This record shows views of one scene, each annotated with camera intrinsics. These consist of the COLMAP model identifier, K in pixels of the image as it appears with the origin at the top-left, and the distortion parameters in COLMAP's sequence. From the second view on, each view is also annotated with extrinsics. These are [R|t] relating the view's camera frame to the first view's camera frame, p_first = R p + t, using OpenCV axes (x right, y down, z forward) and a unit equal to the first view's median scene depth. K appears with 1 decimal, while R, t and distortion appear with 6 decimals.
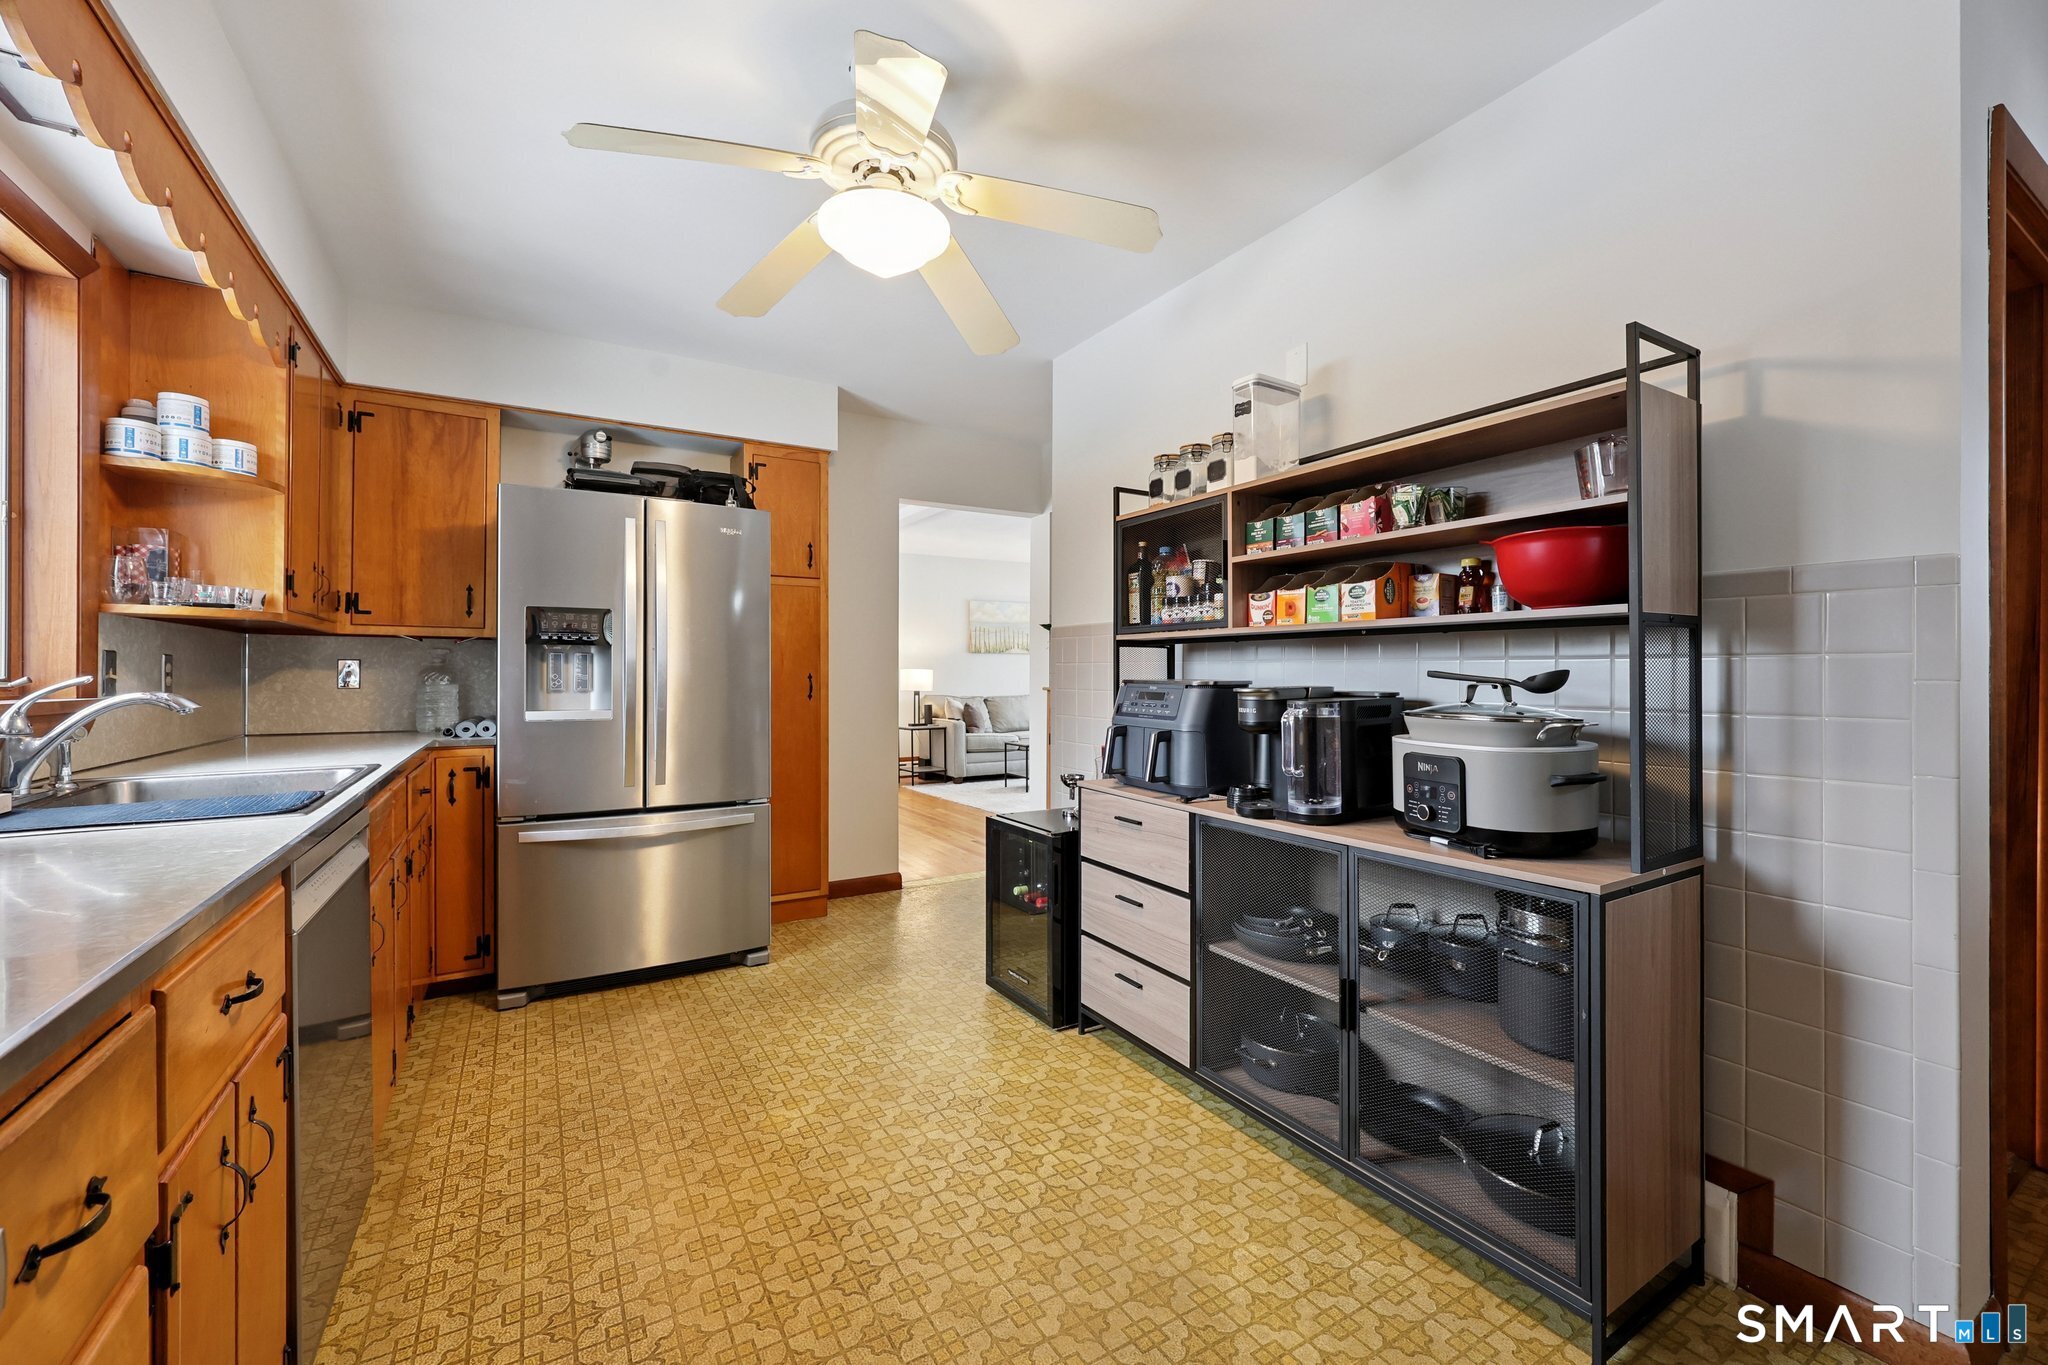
lens RADIAL K [[827.1, 0, 1033.1], [0, 827.1, 682.7], [0, 0, 1]] dist [0.000214, -0.000160]
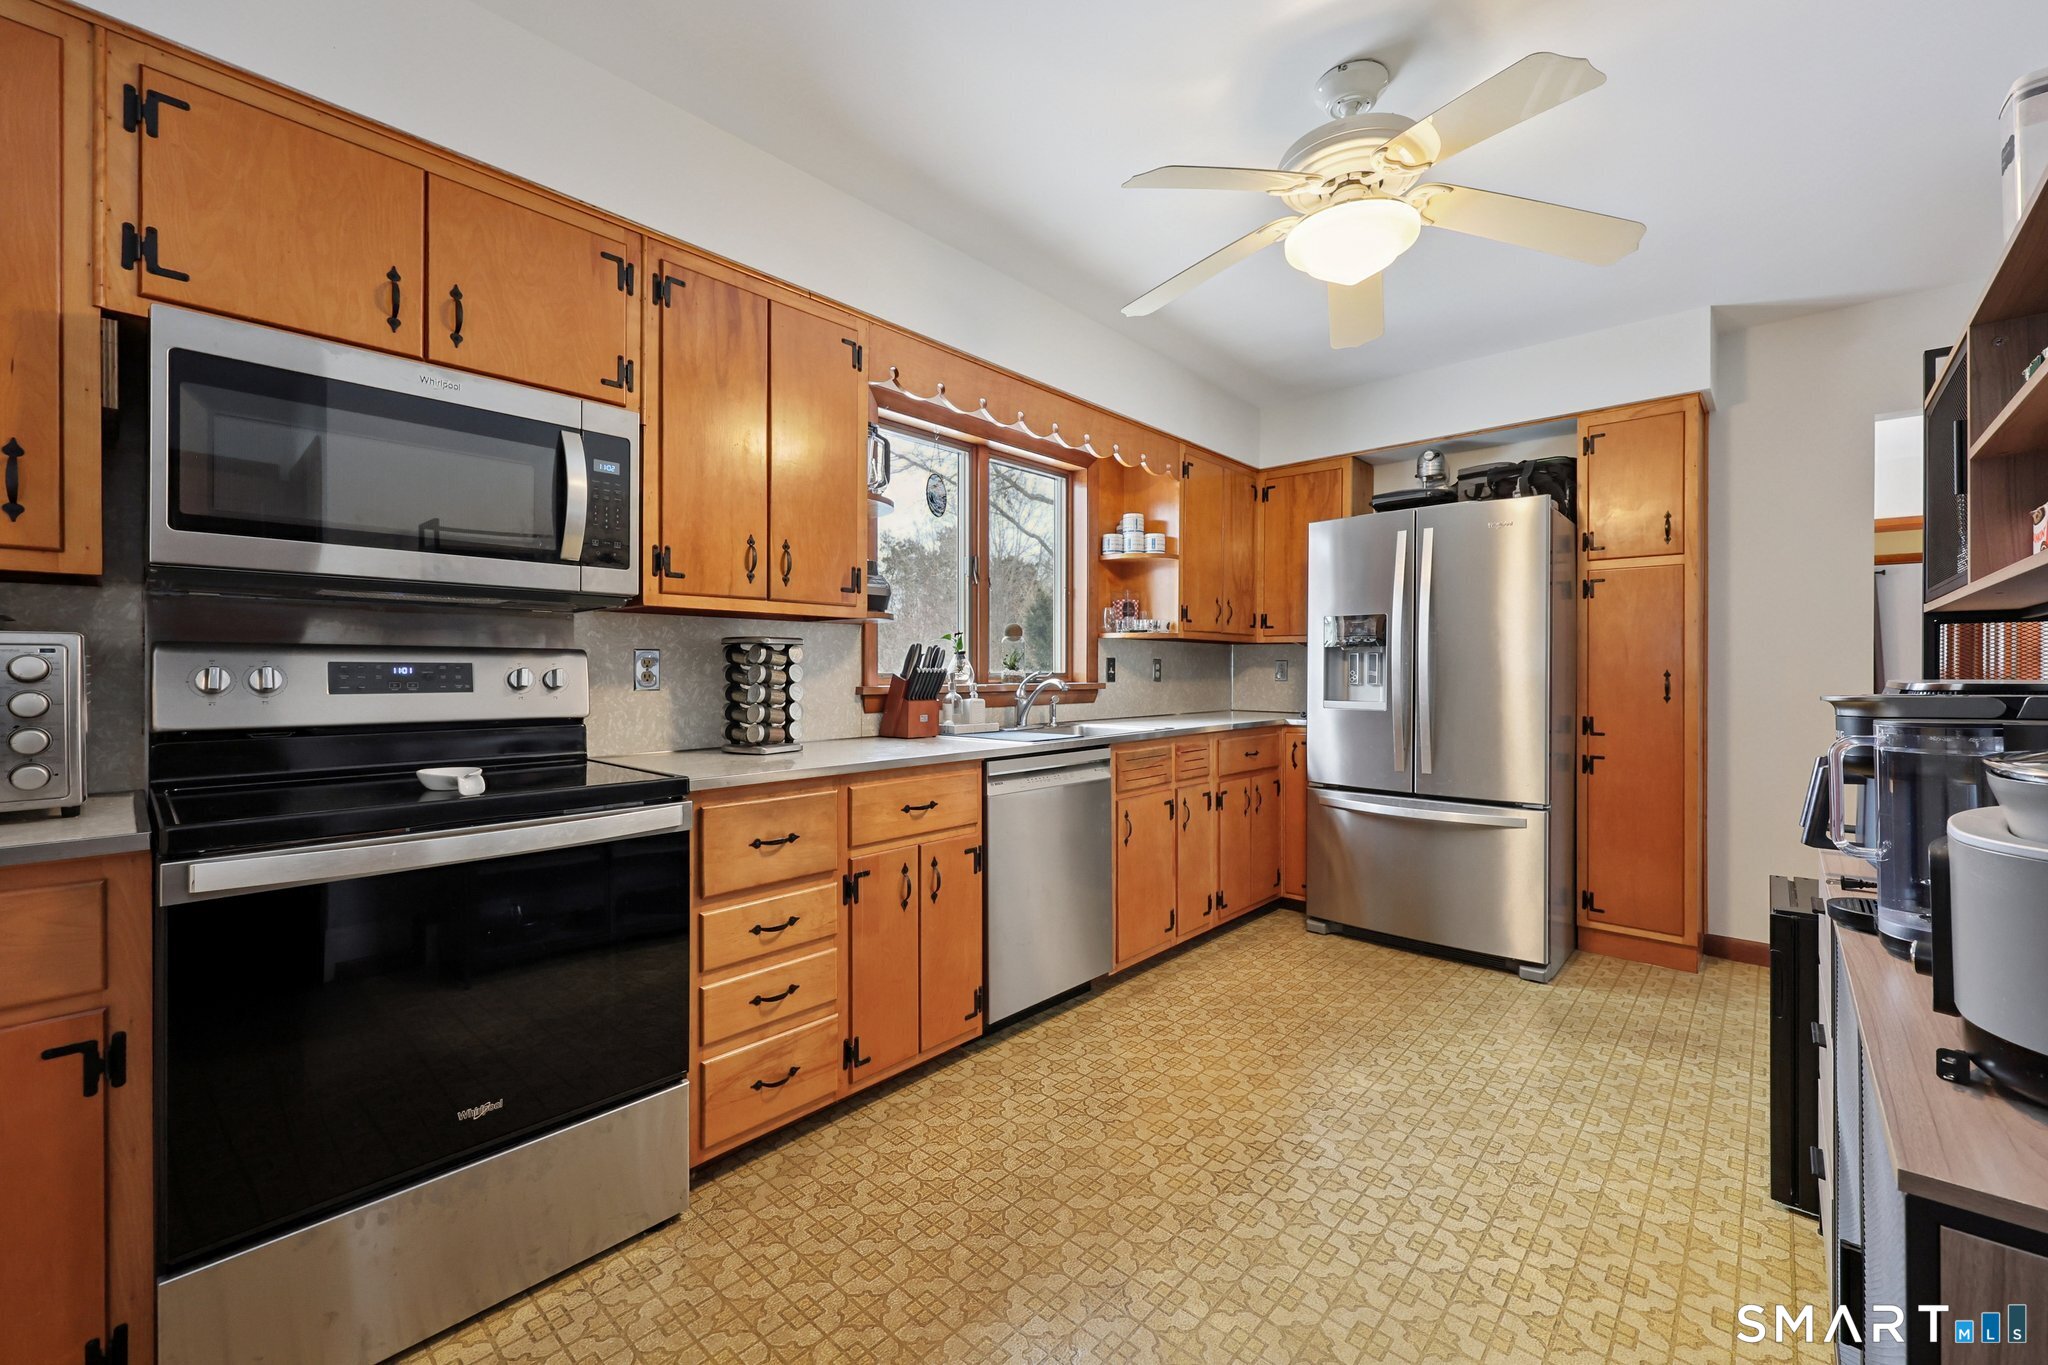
lens RADIAL K [[824.2, 0, 1029.1], [0, 824.2, 674.0], [0, 0, 1]] dist [0.000913, -0.000336]
pose [[0.282130, 0.003942, -0.959368, 0.618085], [-0.010365, 0.999946, 0.001060, -0.002129], [0.959320, 0.009645, 0.282156, 0.287105]]
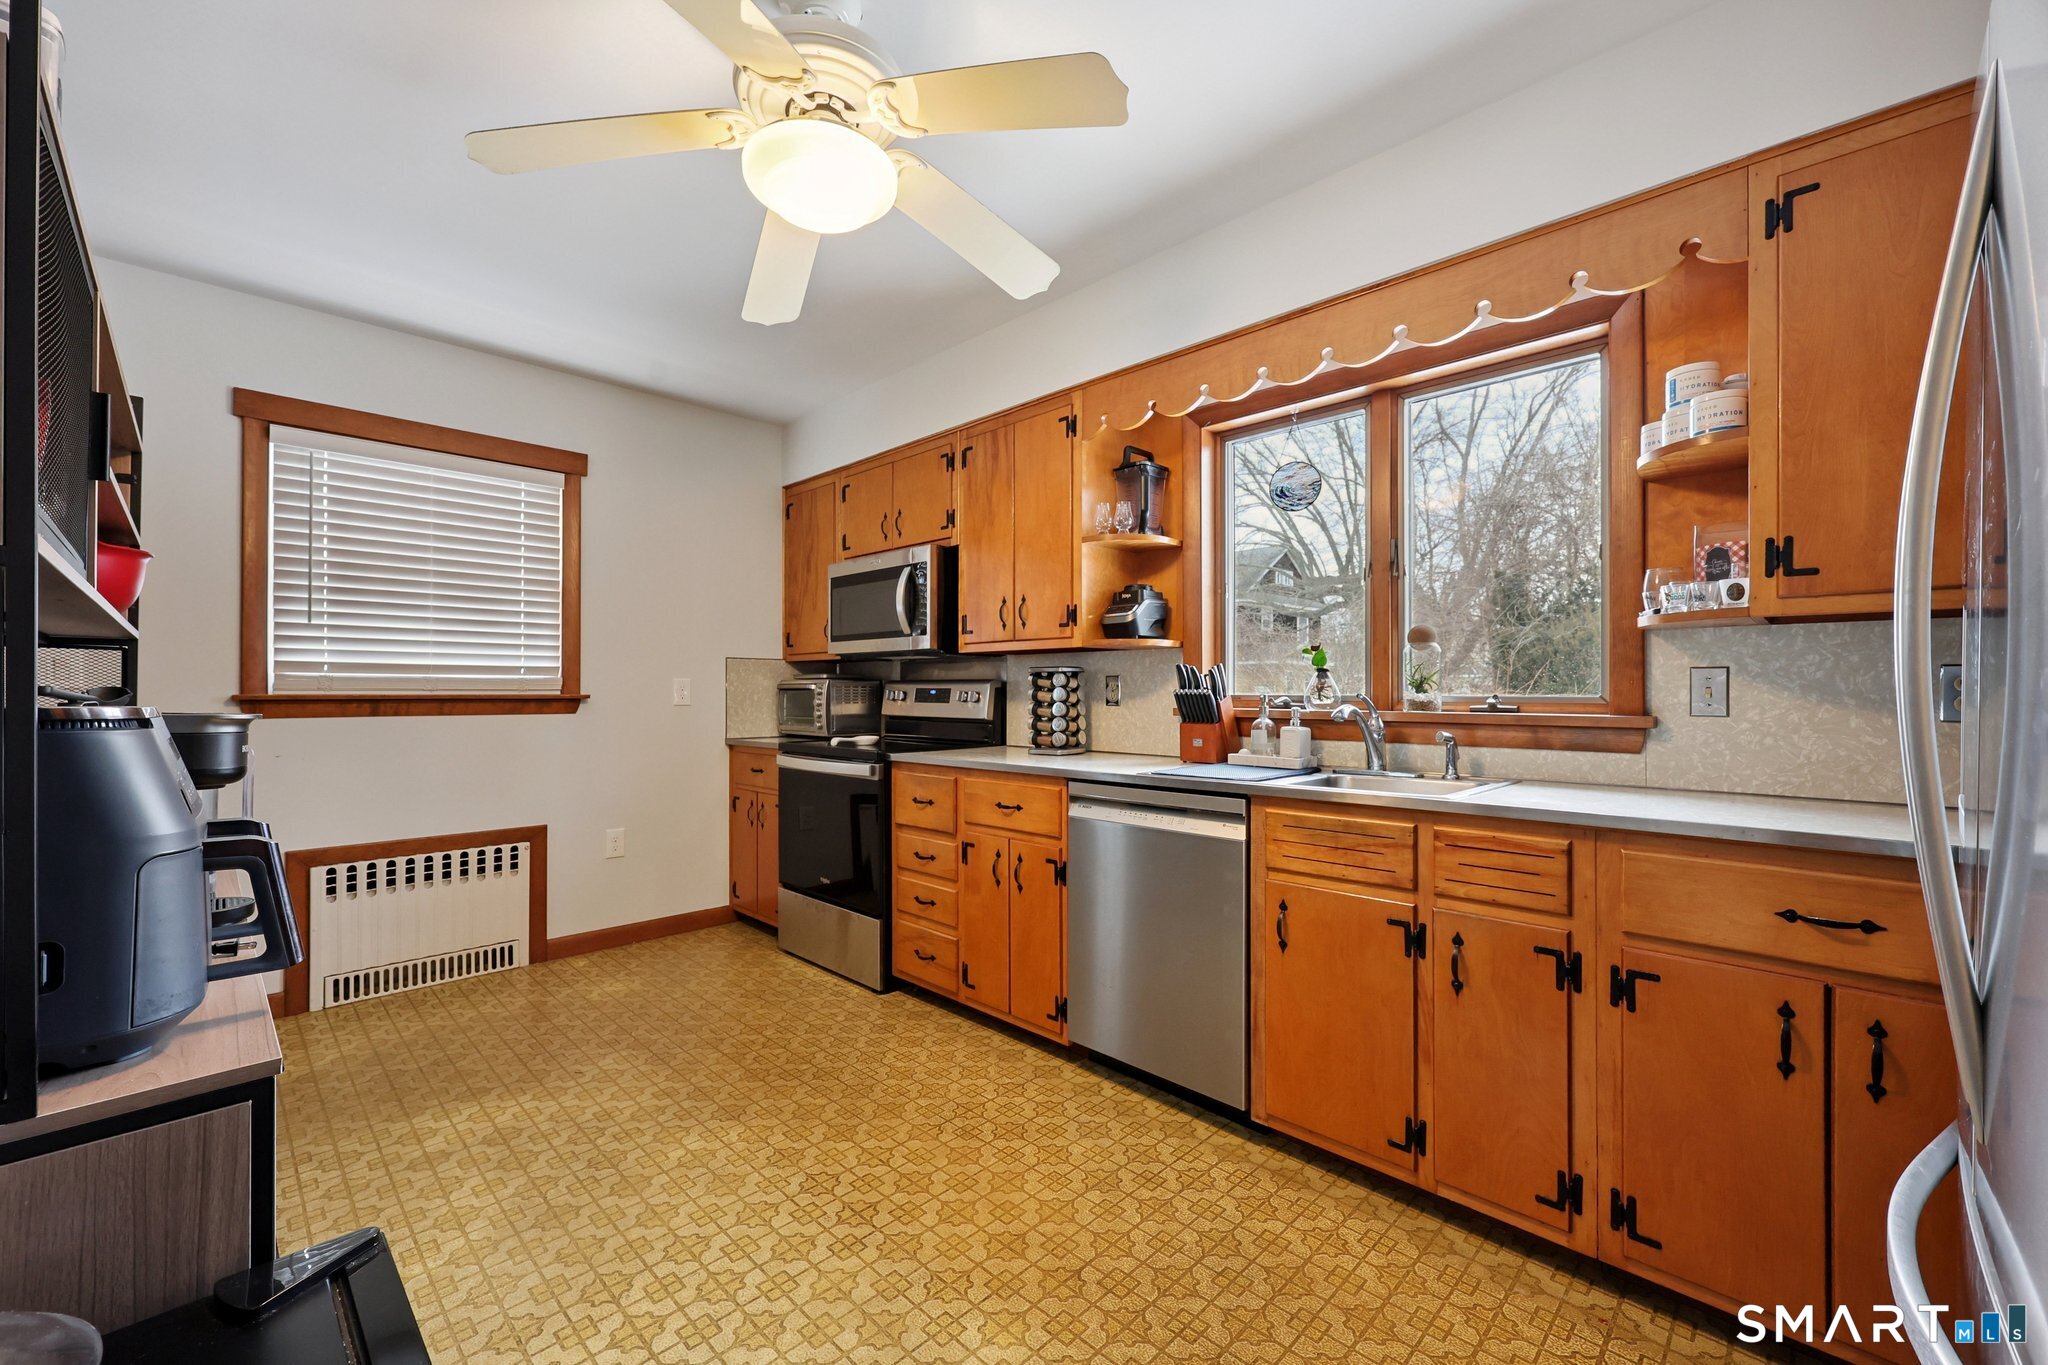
lens RADIAL K [[818.5, 0, 1032.6], [0, 818.5, 690.1], [0, 0, 1]] dist [-0.000913, 0.000149]
pose [[-0.969131, -0.000360, -0.246546, -0.164424], [-0.002661, 0.999956, 0.009001, -0.018565], [0.246532, 0.009379, -0.969089, 1.676744]]
